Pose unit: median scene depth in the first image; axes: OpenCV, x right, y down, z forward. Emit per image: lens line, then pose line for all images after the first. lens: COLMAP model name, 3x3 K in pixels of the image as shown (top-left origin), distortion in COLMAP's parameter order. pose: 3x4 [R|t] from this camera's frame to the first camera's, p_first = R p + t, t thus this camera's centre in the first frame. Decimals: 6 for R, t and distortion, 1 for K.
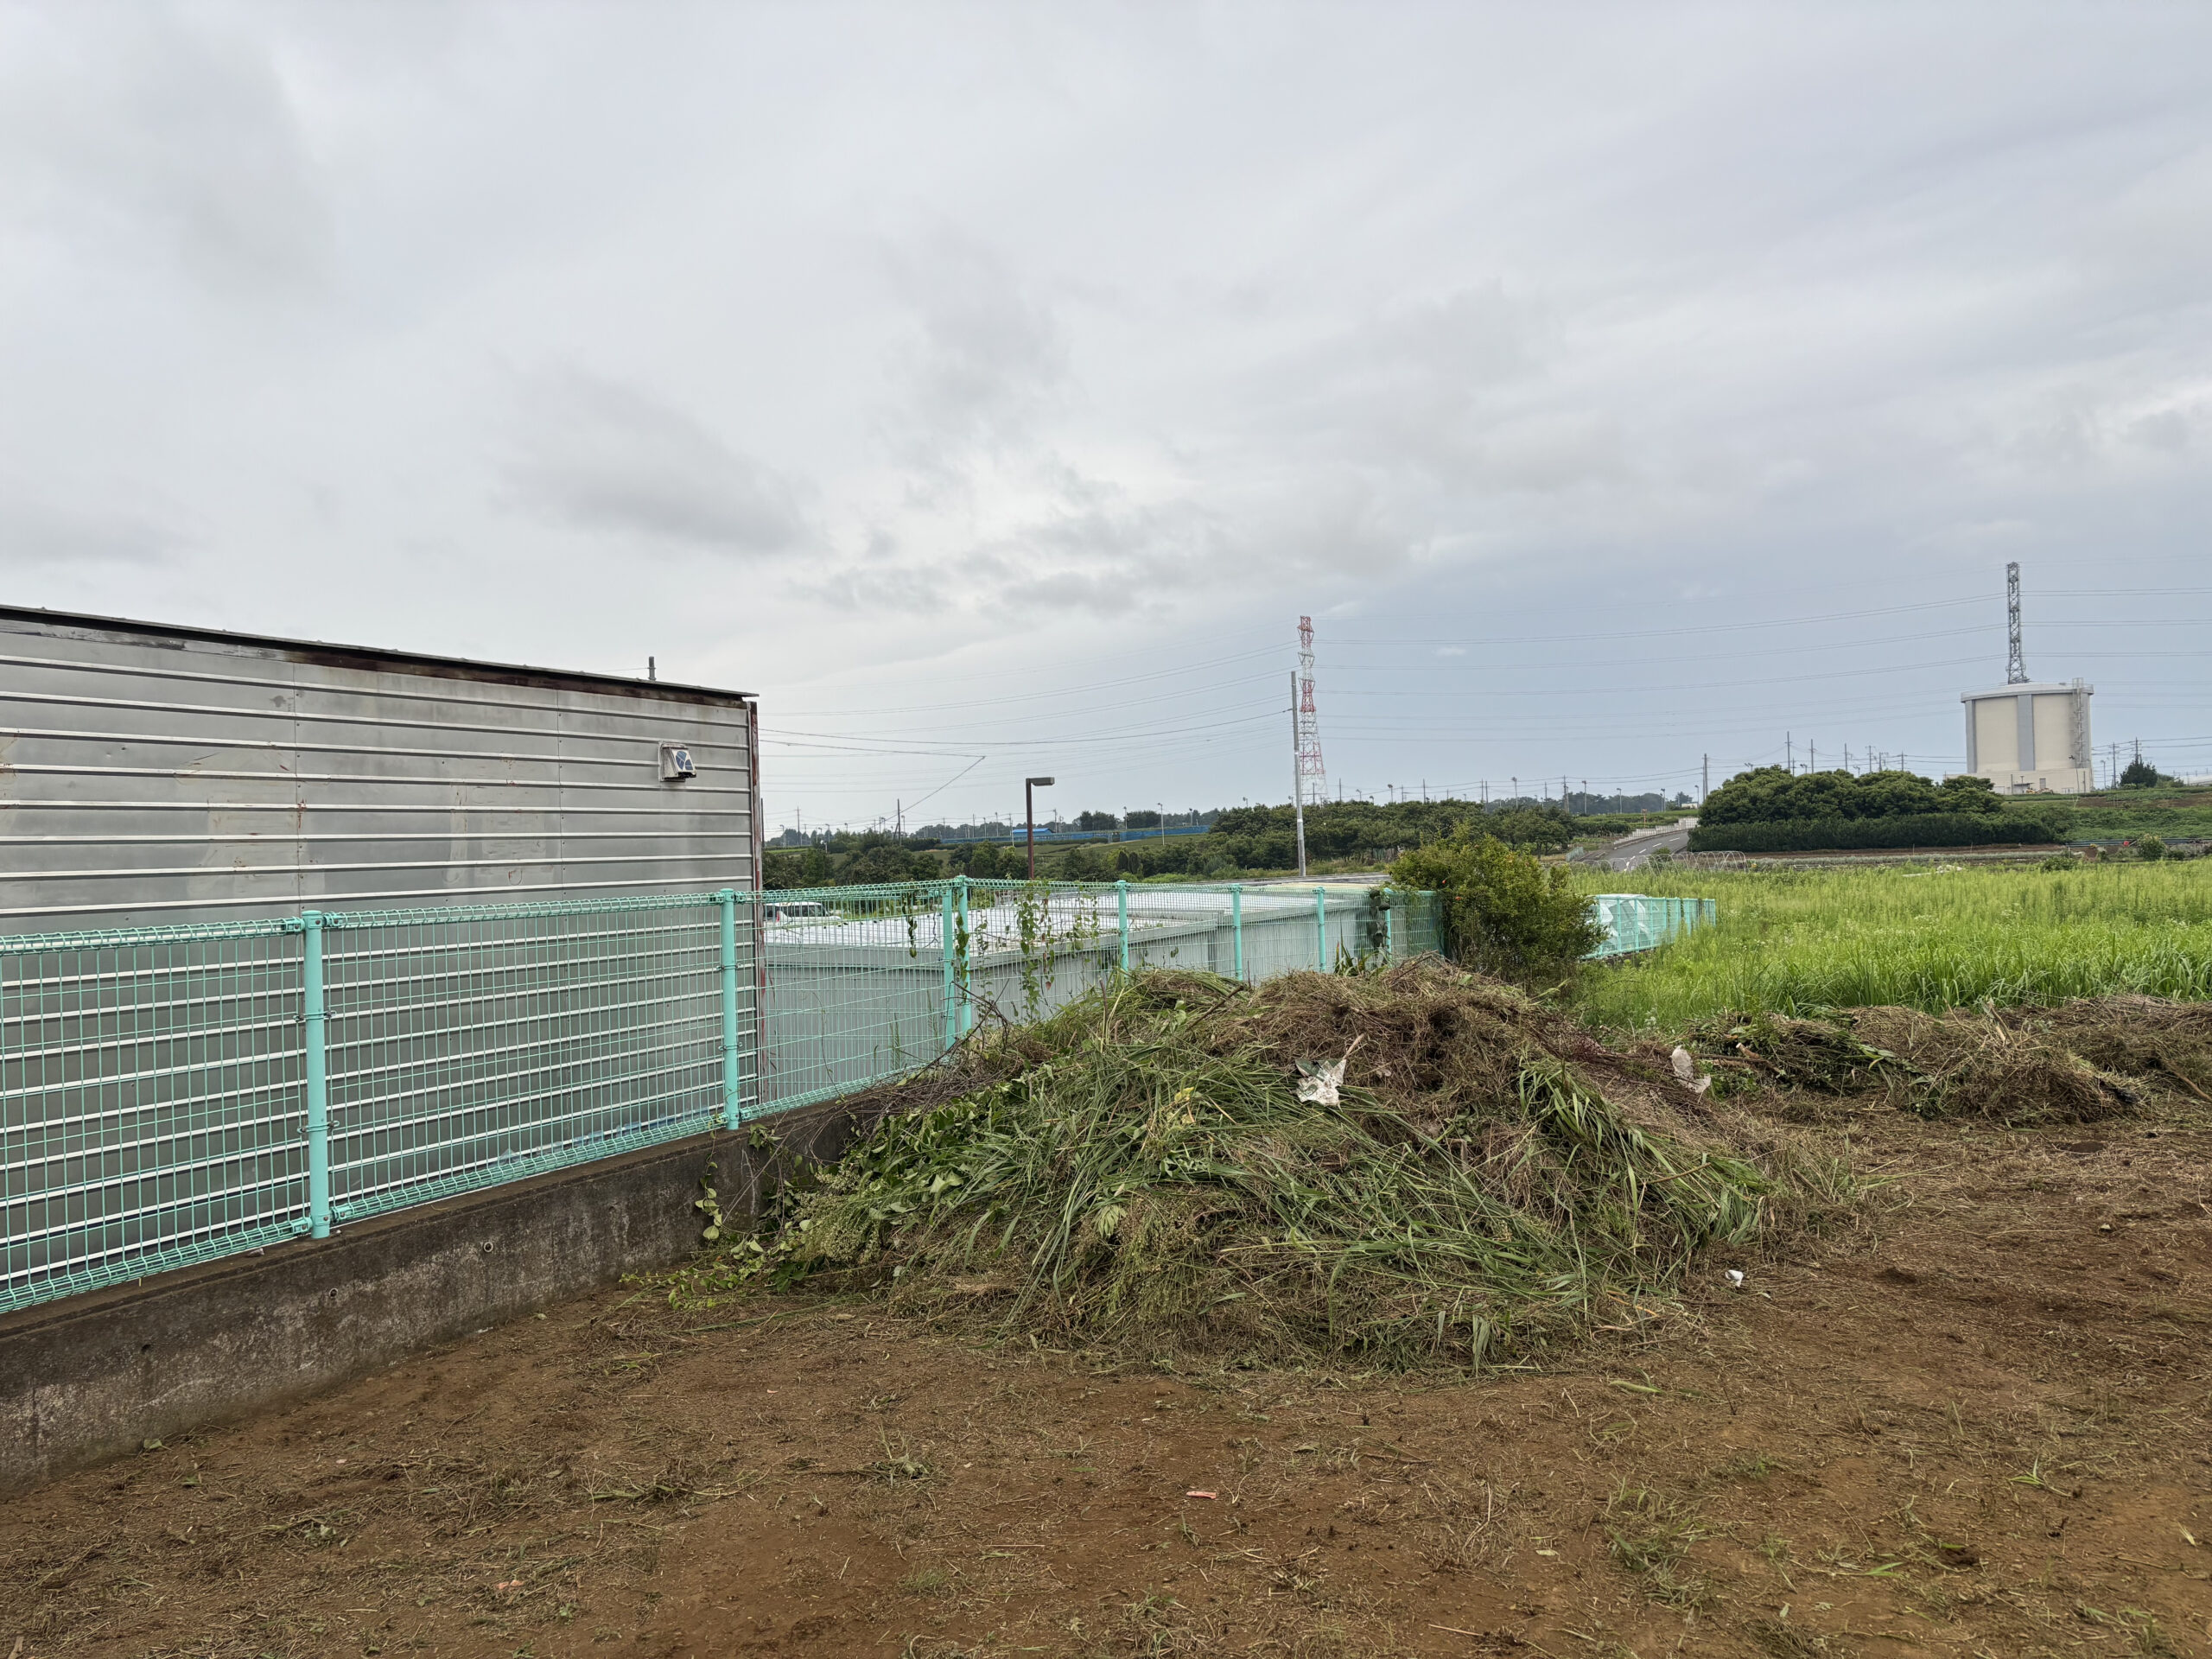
lens RADIAL K [[1663.4, 0, 1088.3], [0, 1663.4, 827.0], [0, 0, 1]] dist [0.056476, -0.060486]
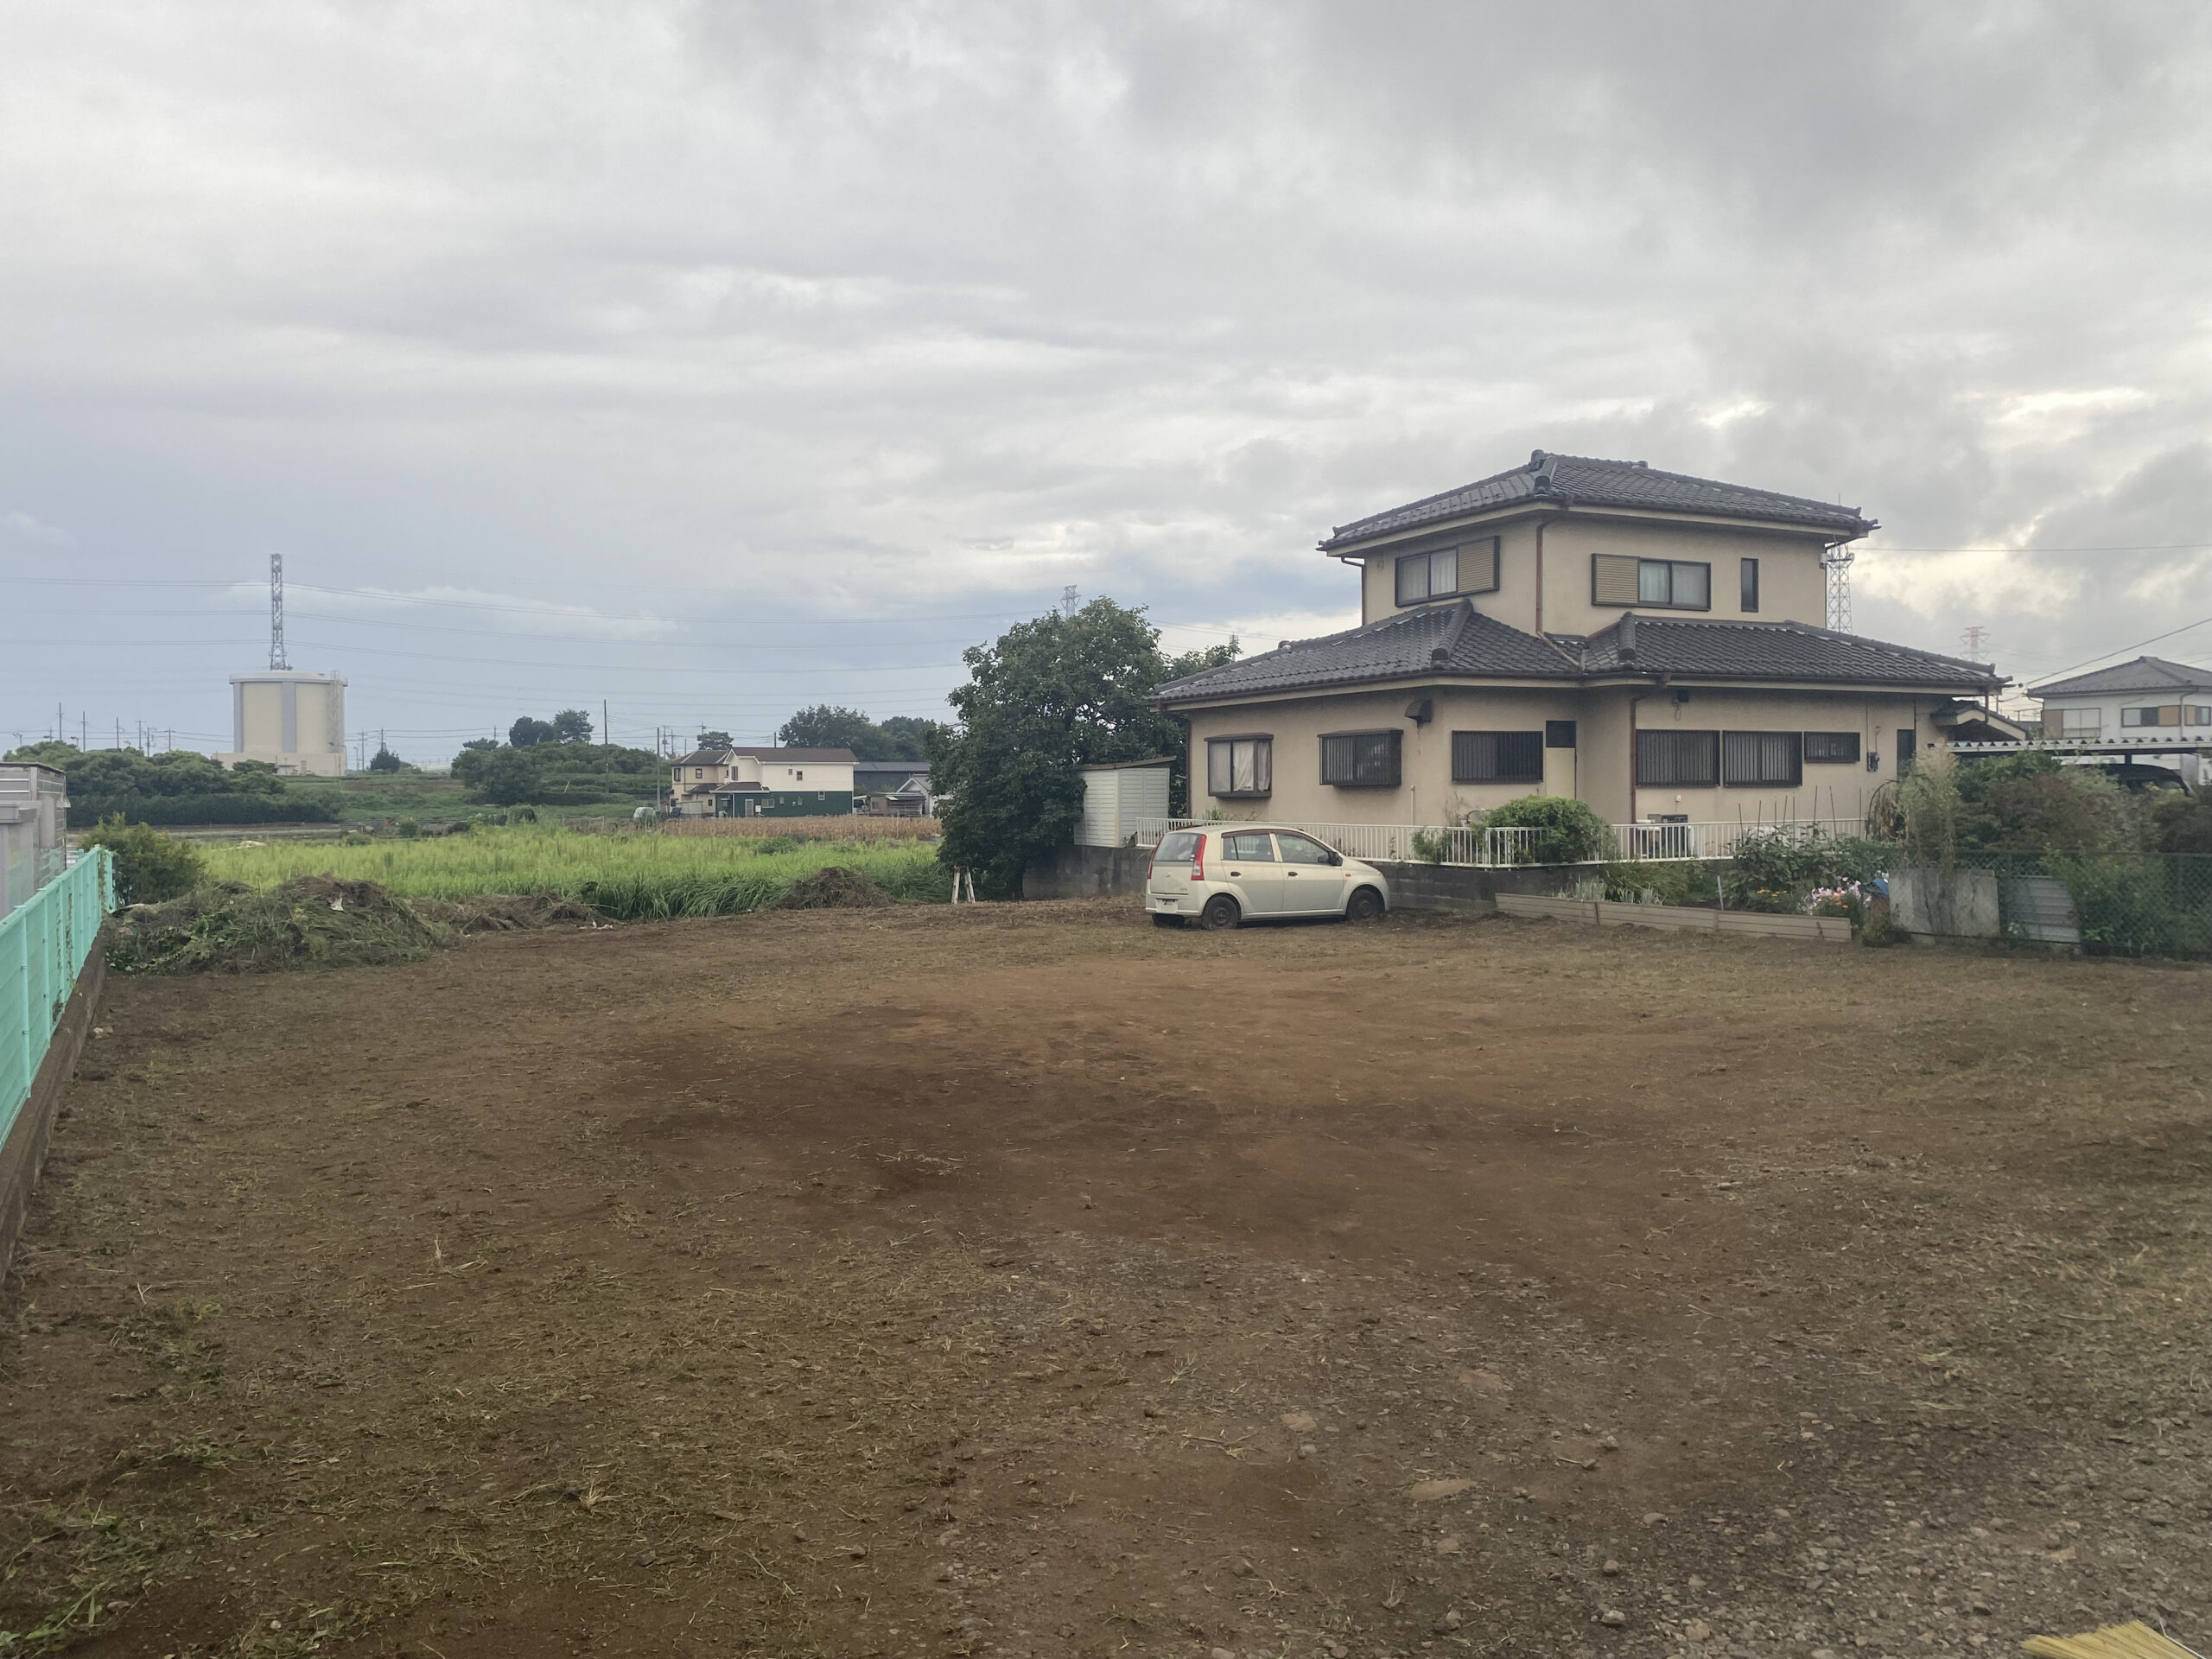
lens RADIAL K [[1674.0, 0, 1103.0], [0, 1674.0, 825.8], [0, 0, 1]] dist [0.031753, -0.018951]
pose [[0.568029, 0.011158, 0.822933, -0.074010], [-0.022596, 0.999743, 0.002041, -0.002031], [-0.822698, -0.019754, 0.568135, -0.091882]]
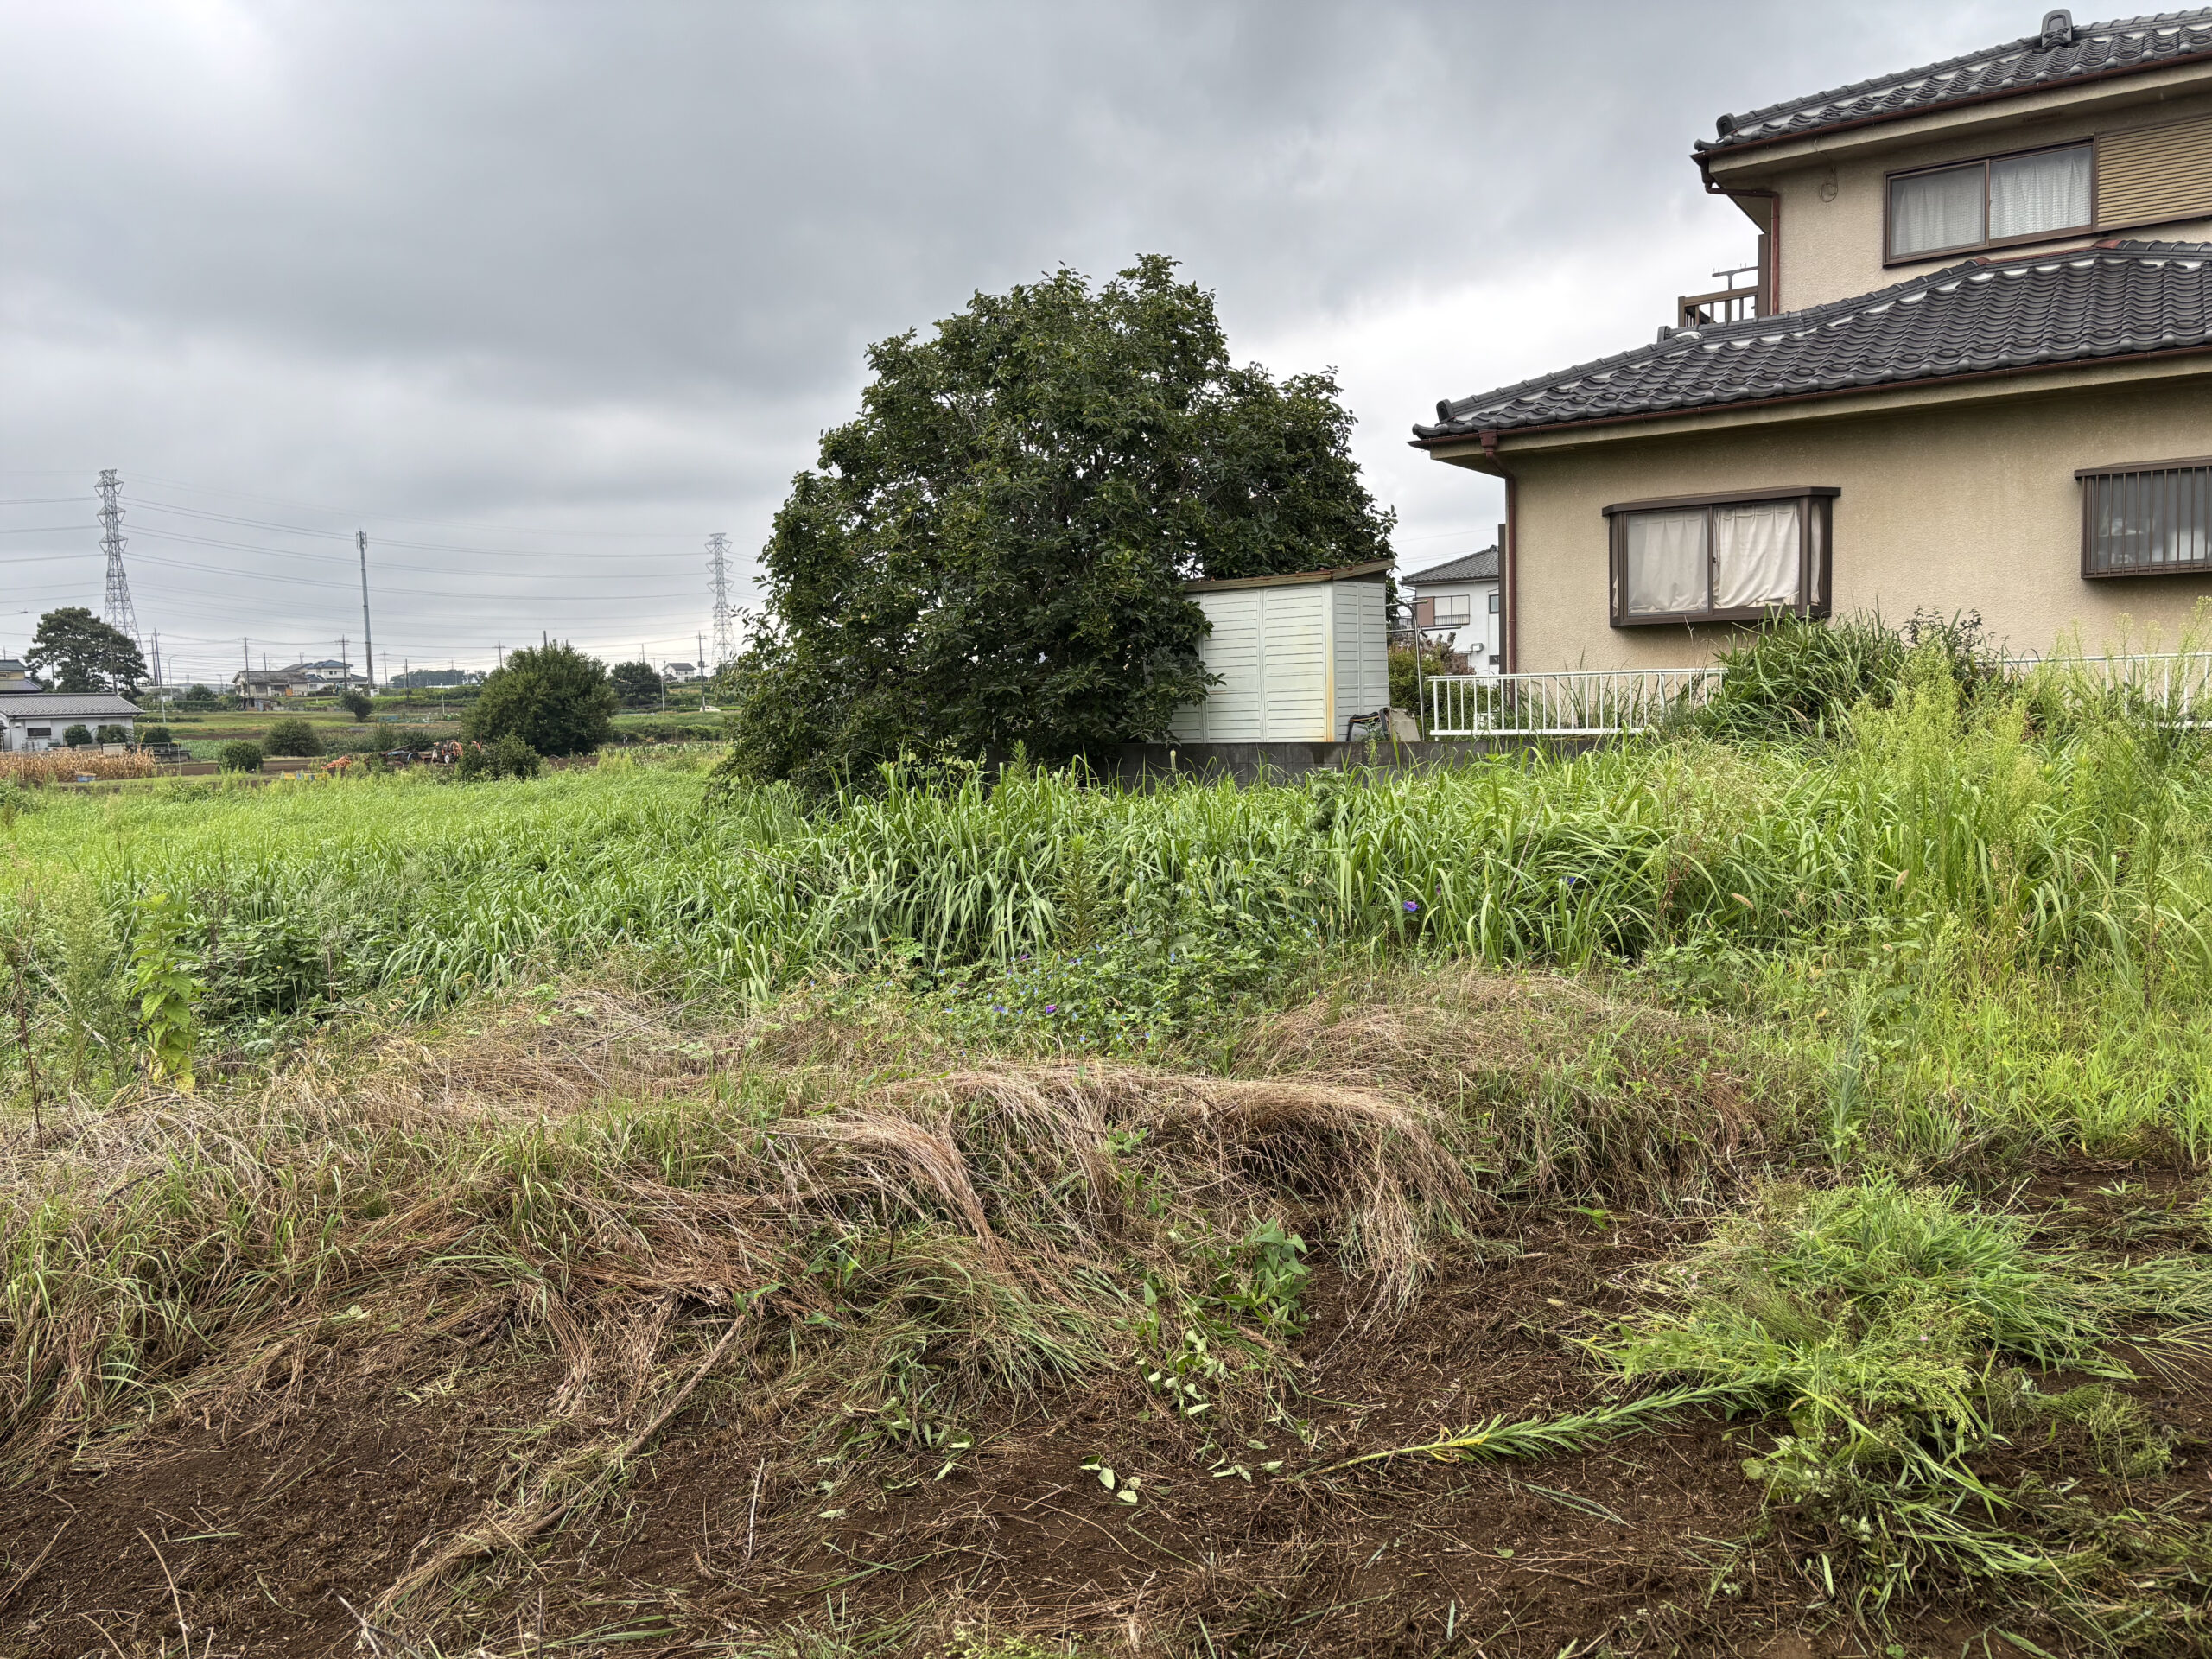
lens RADIAL K [[1663.4, 0, 1091.7], [0, 1663.4, 834.5], [0, 0, 1]] dist [0.056476, -0.060486]
pose [[0.089543, -0.055566, 0.994432, -0.000808], [0.016438, 0.998389, 0.054307, 0.001058], [-0.995847, 0.011483, 0.090312, 0.039167]]
